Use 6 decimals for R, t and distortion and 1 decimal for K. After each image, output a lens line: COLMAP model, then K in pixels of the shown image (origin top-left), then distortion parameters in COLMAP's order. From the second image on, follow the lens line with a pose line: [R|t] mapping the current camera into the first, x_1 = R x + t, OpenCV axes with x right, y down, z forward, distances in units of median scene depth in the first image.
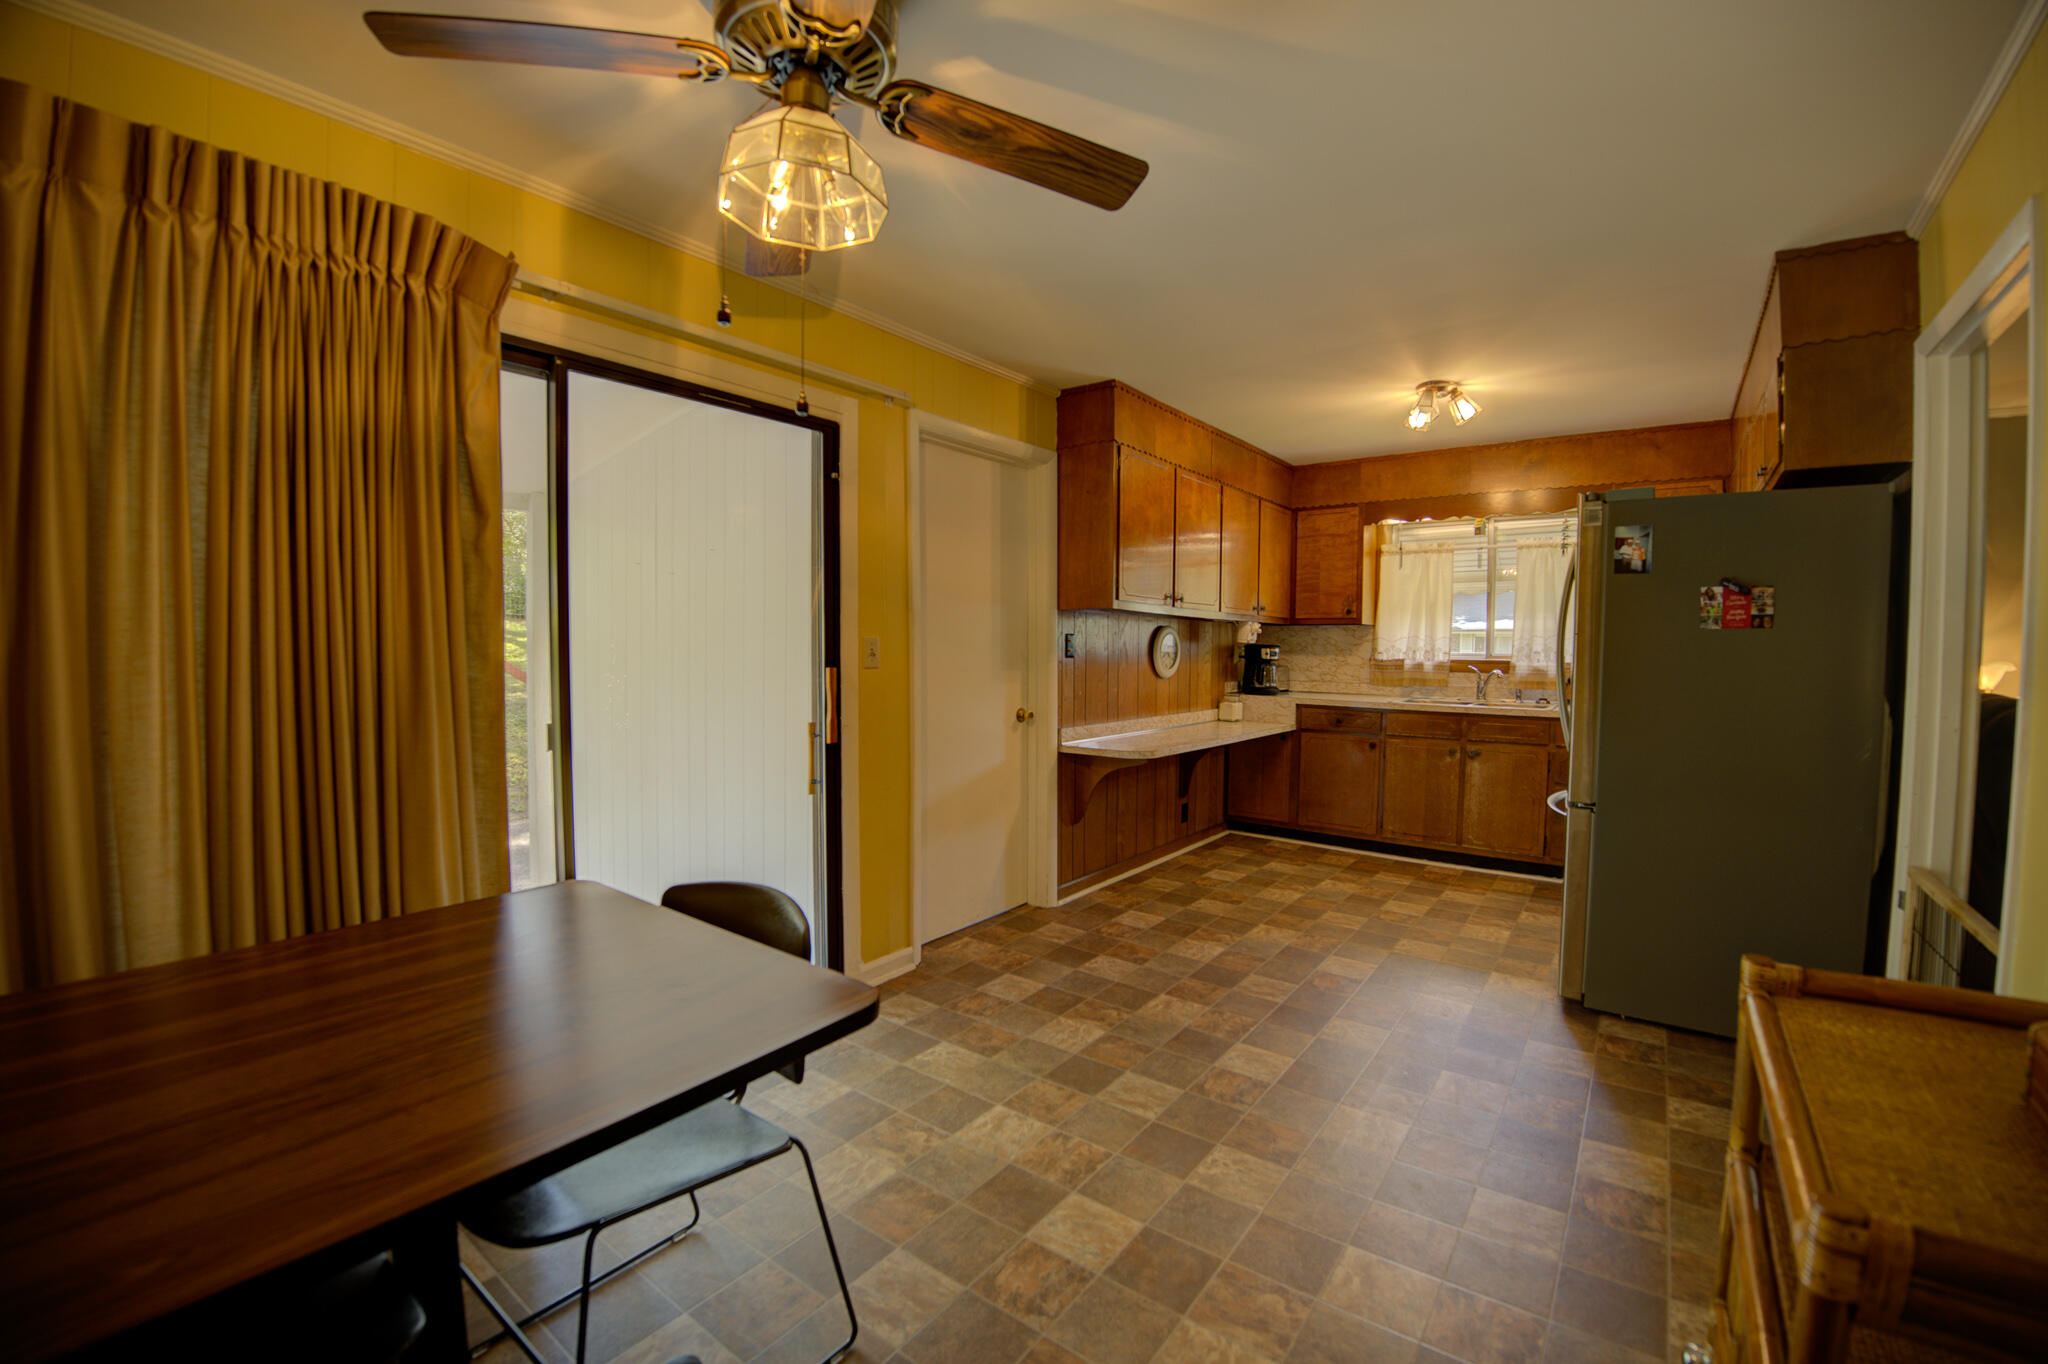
lens RADIAL K [[837.6, 0, 1030.1], [0, 837.6, 684.5], [0, 0, 1]] dist [-0.042174, -0.001188]
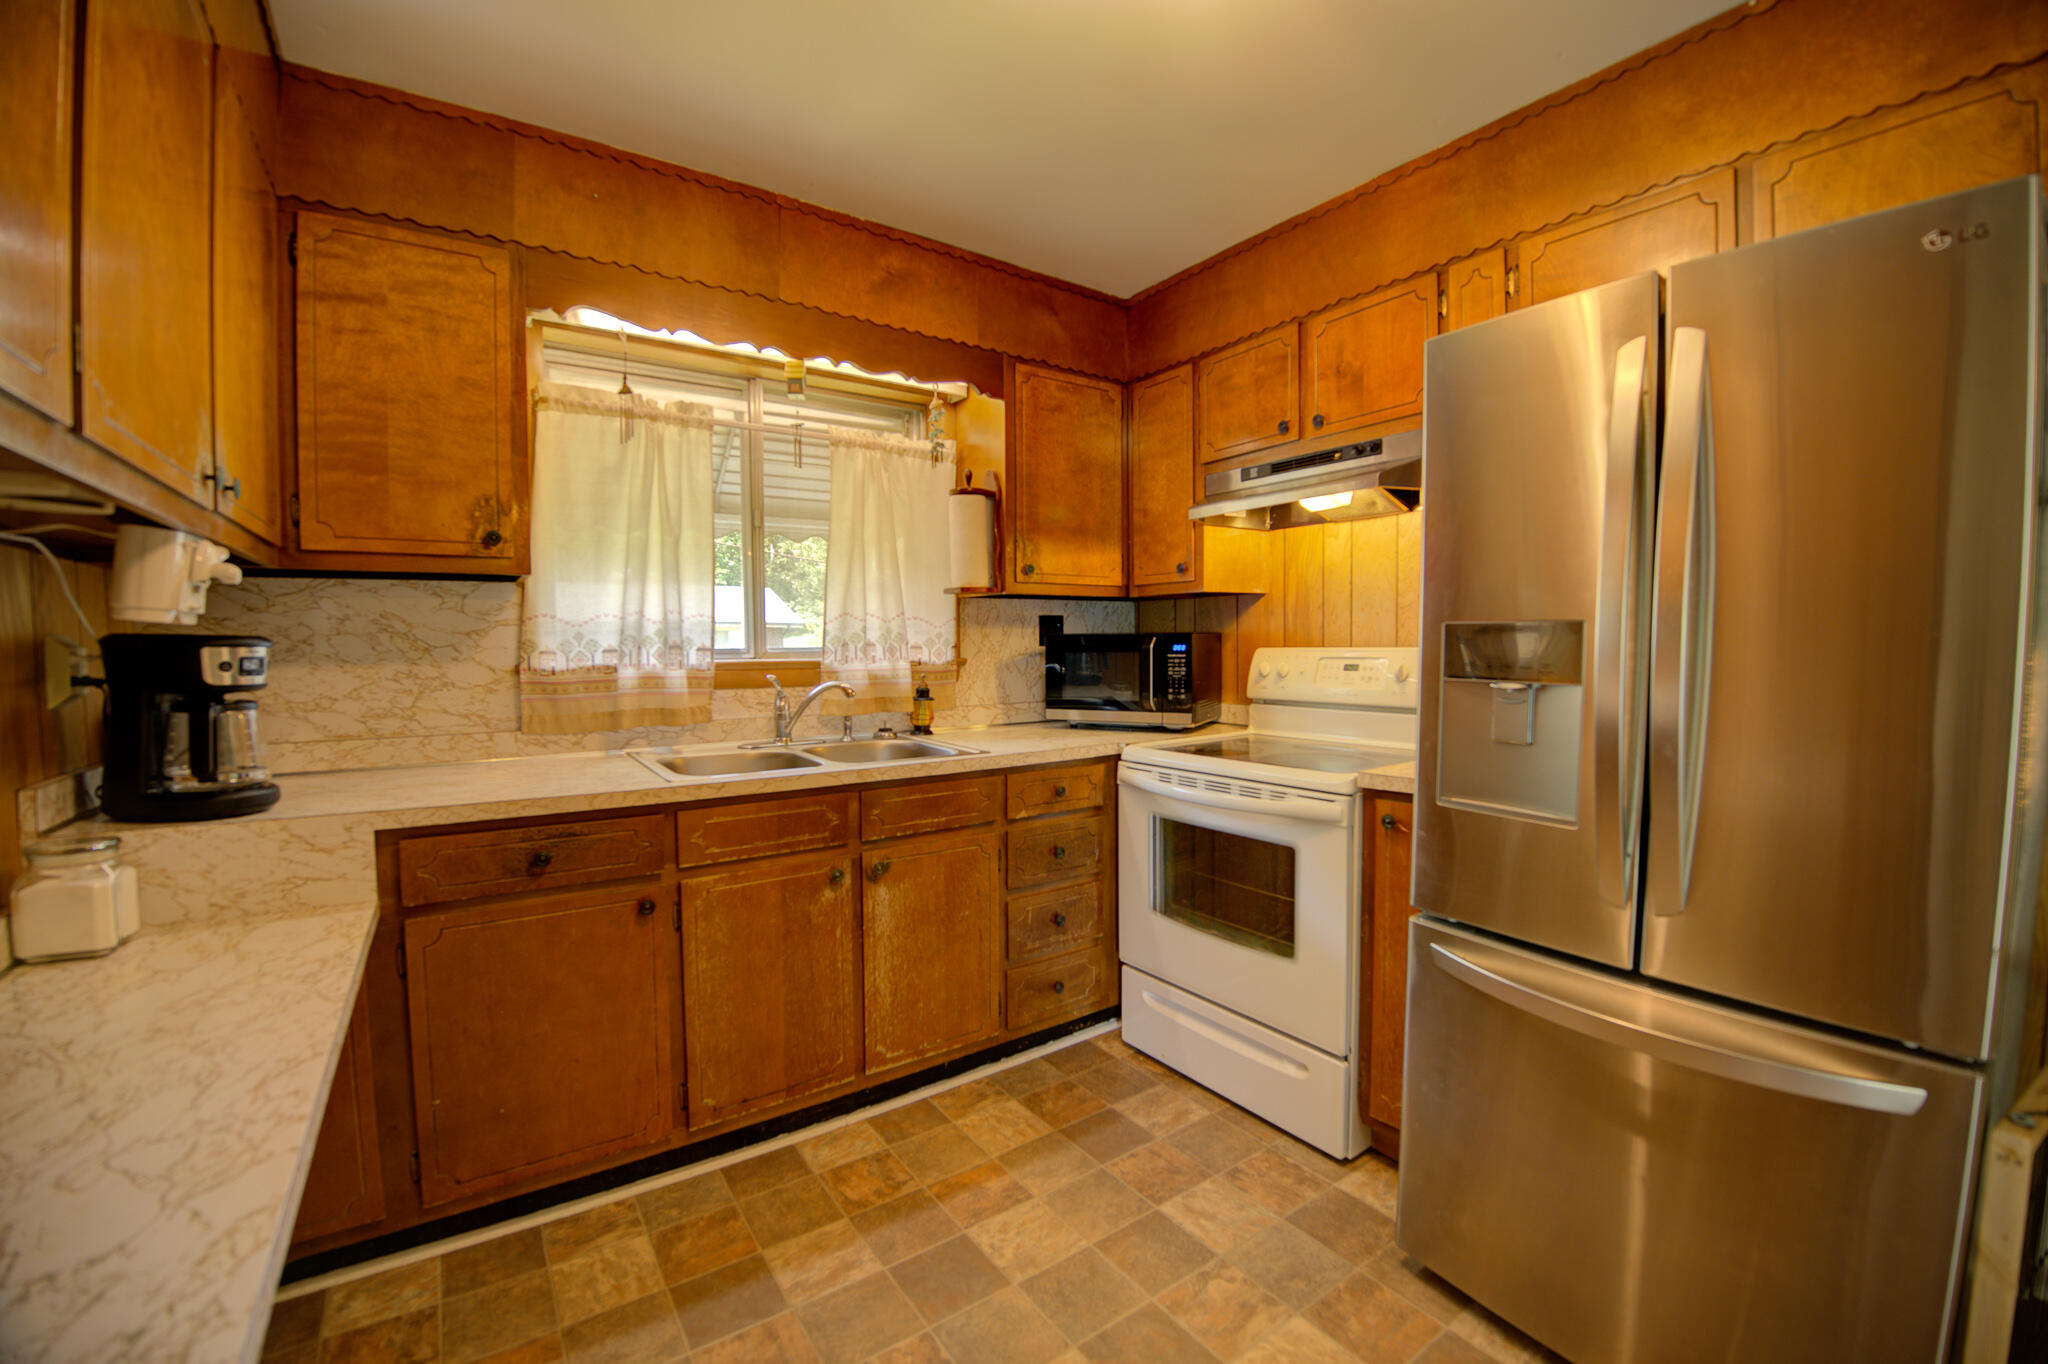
lens RADIAL K [[837.6, 0, 1030.1], [0, 837.6, 684.5], [0, 0, 1]] dist [-0.042174, -0.001188]
pose [[0.309153, -0.058261, 0.949226, 0.133920], [0.052863, 0.997631, 0.044016, -0.032919], [-0.949542, 0.036571, 0.311501, 0.771275]]
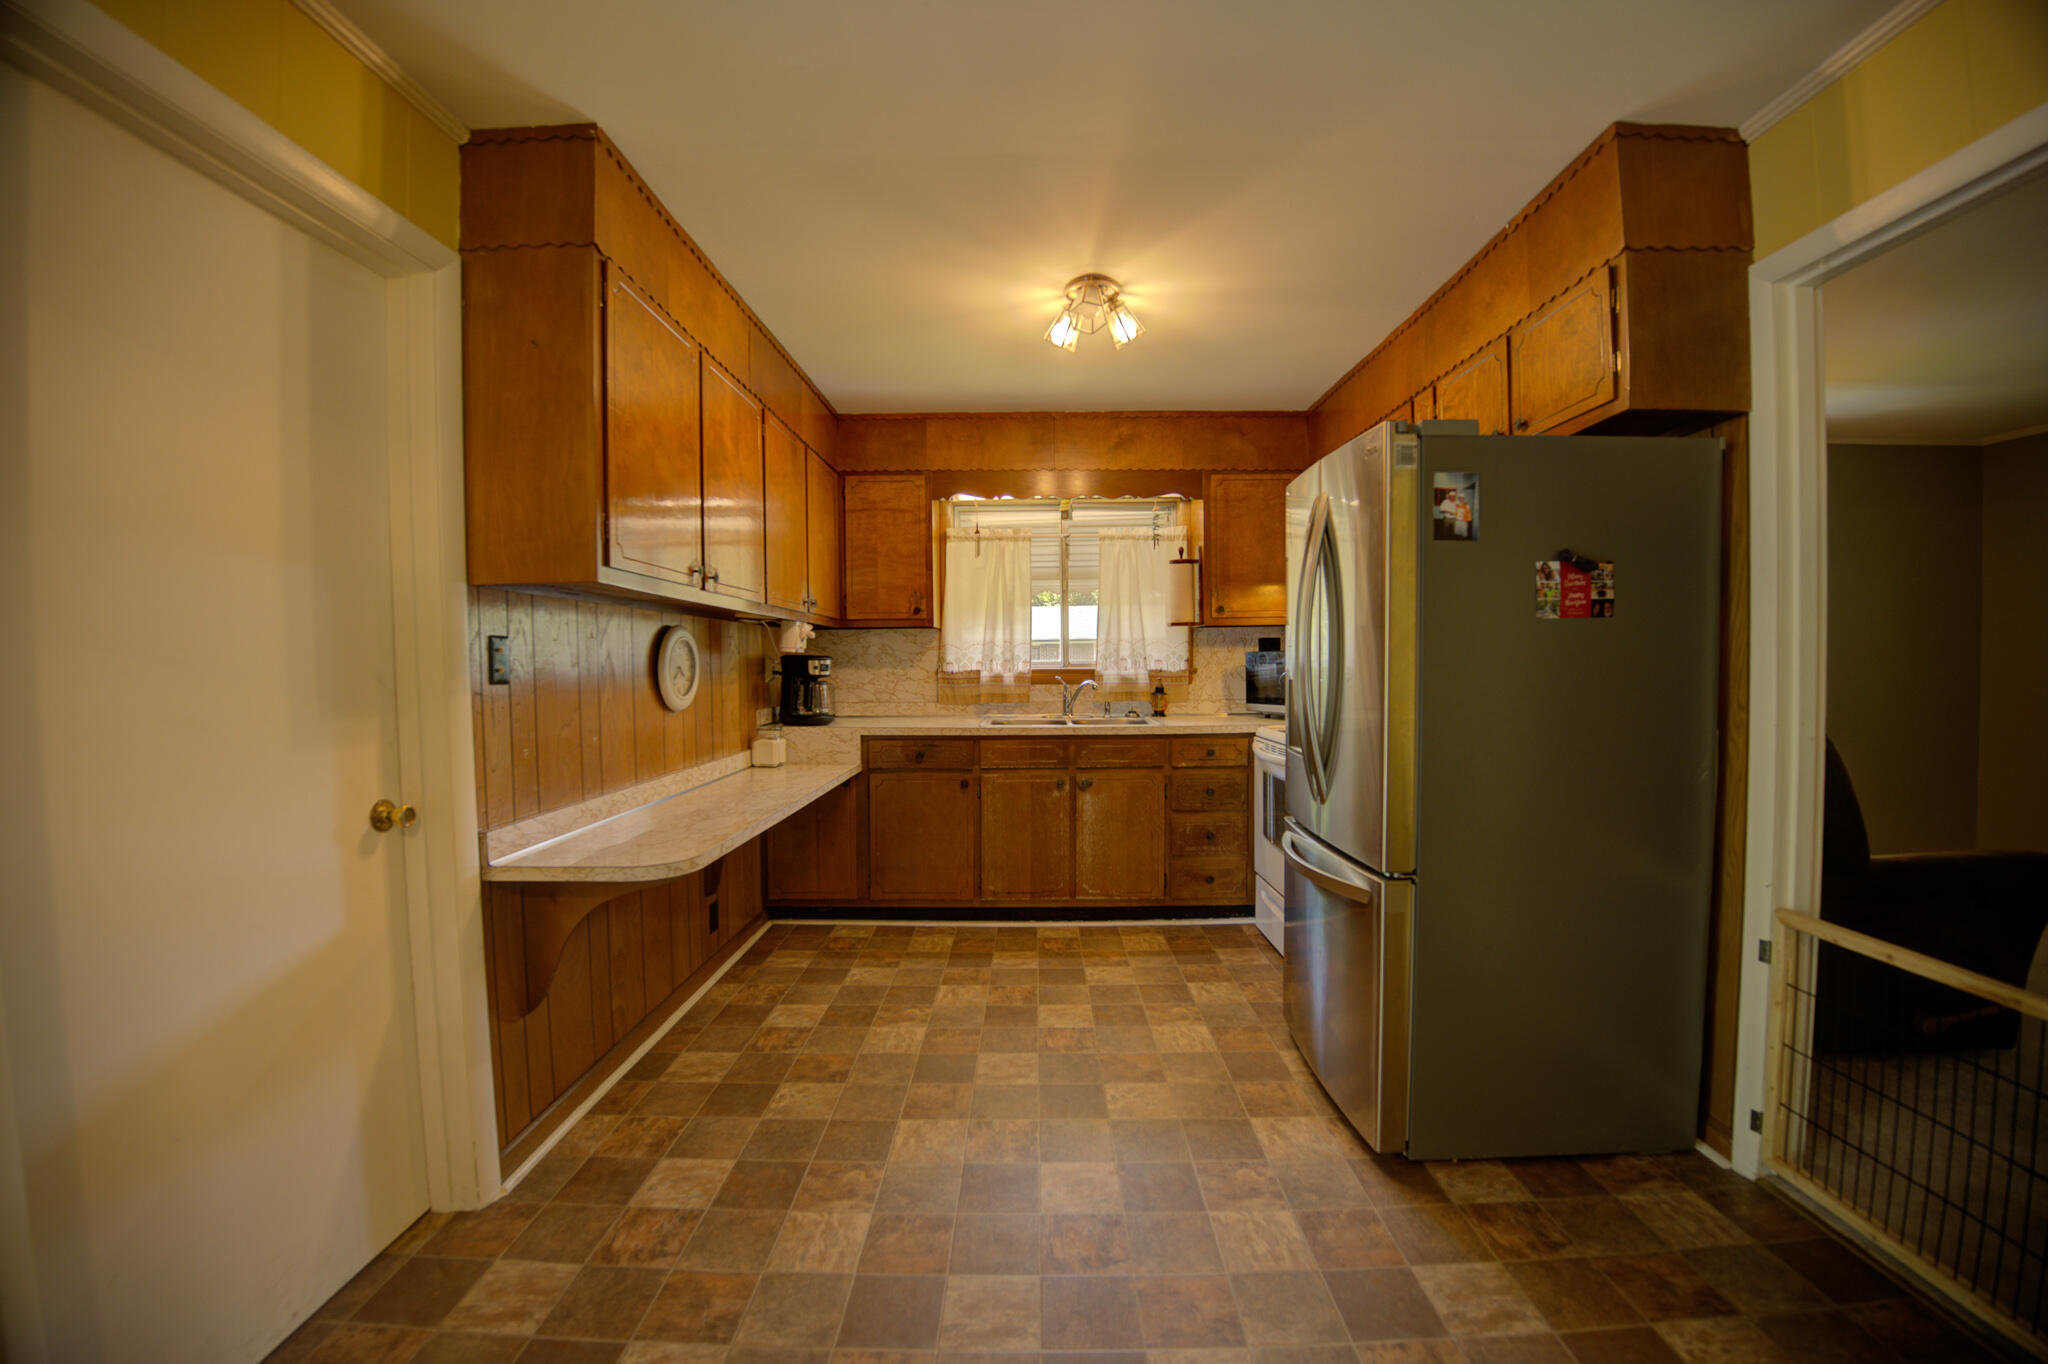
lens RADIAL K [[824.7, 0, 1026.6], [0, 824.7, 684.6], [0, 0, 1]] dist [-0.039539, -0.003157]
pose [[0.804097, -0.033818, 0.593536, 0.011534], [0.043468, 0.999053, -0.001965, -0.015109], [-0.592907, 0.027380, 0.804805, 0.376185]]
